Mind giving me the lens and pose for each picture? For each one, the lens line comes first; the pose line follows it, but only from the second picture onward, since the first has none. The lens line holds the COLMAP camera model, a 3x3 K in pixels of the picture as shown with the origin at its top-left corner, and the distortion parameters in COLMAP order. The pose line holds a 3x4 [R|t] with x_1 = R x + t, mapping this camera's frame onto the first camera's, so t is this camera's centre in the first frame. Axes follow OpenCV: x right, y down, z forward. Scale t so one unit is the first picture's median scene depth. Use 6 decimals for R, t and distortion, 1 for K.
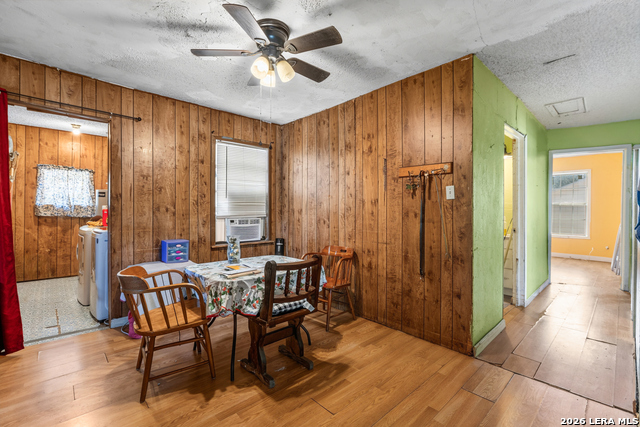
lens RADIAL K [[287.4, 0, 318.5], [0, 287.4, 212.3], [0, 0, 1]] dist [-0.000043, 0.000054]
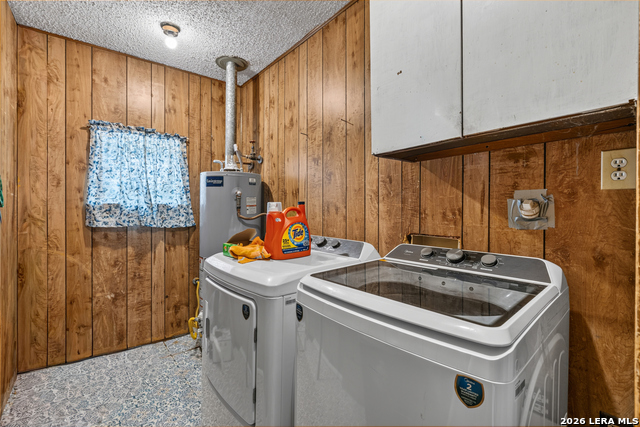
lens RADIAL K [[287.4, 0, 320.2], [0, 287.4, 212.4], [0, 0, 1]] dist [-0.000043, 0.000054]
pose [[0.999109, -0.019838, -0.037249, -0.555569], [0.019614, 0.999787, -0.006362, -0.001927], [0.037367, 0.005625, 0.999286, 0.514008]]
